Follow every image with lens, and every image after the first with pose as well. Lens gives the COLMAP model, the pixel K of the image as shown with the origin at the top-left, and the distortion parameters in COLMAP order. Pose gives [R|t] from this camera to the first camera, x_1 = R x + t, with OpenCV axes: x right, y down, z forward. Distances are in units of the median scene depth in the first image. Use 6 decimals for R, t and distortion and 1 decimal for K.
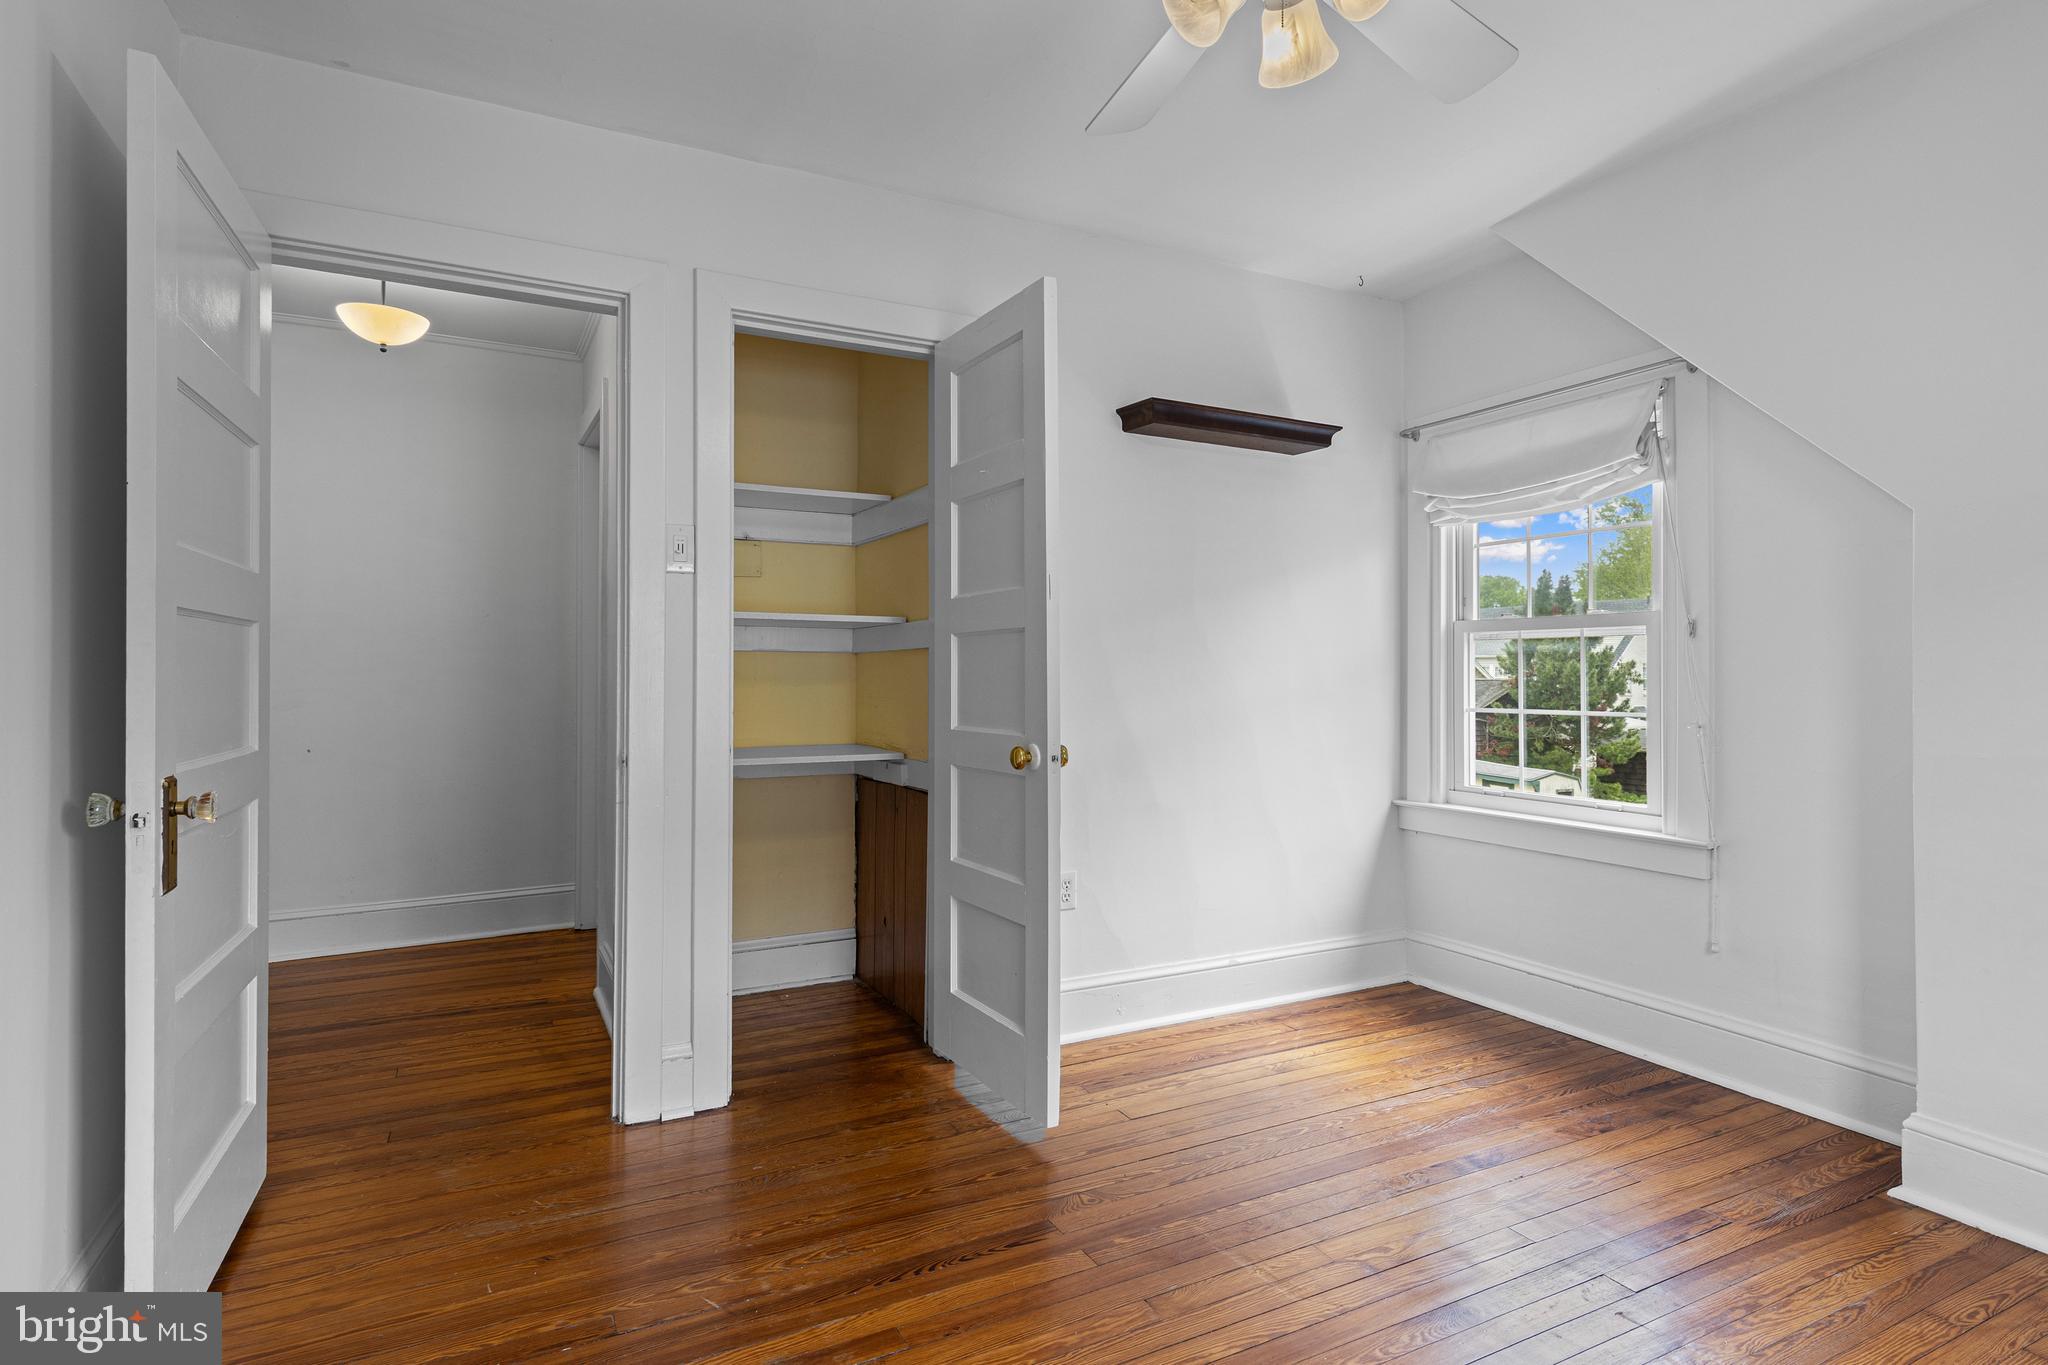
lens RADIAL K [[1051.4, 0, 1014.0], [0, 1051.4, 671.2], [0, 0, 1]] dist [0.012634, -0.003235]
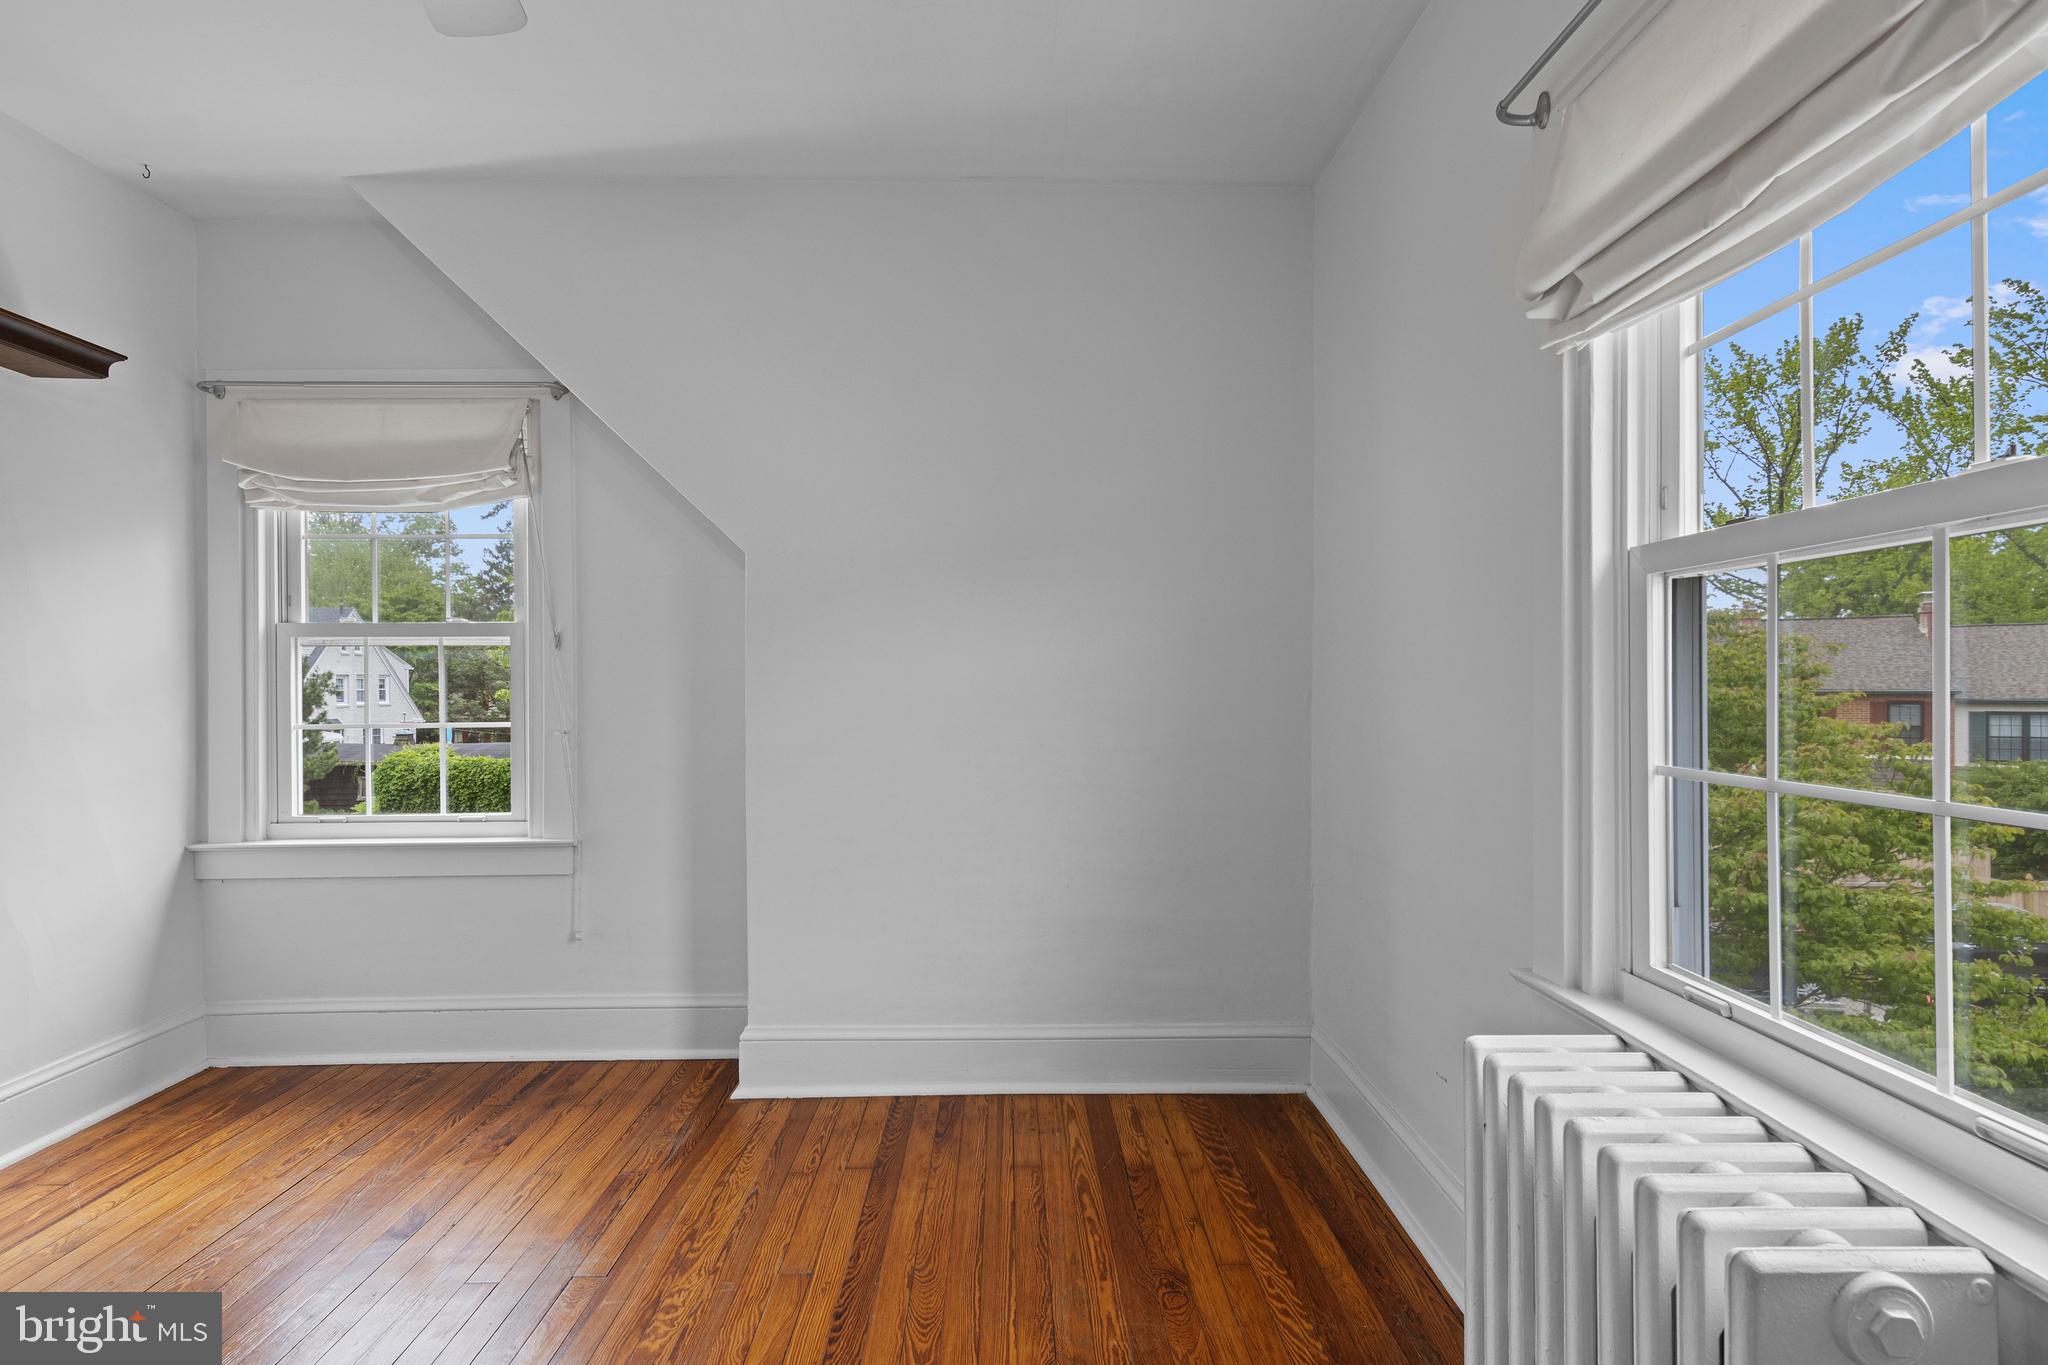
lens RADIAL K [[1051.4, 0, 1015.7], [0, 1051.4, 688.2], [0, 0, 1]] dist [0.012634, -0.003235]
pose [[0.433950, -0.009883, 0.900883, -0.109425], [0.004817, 0.999951, 0.008650, 0.000276], [-0.900924, 0.000586, 0.433977, 0.118973]]
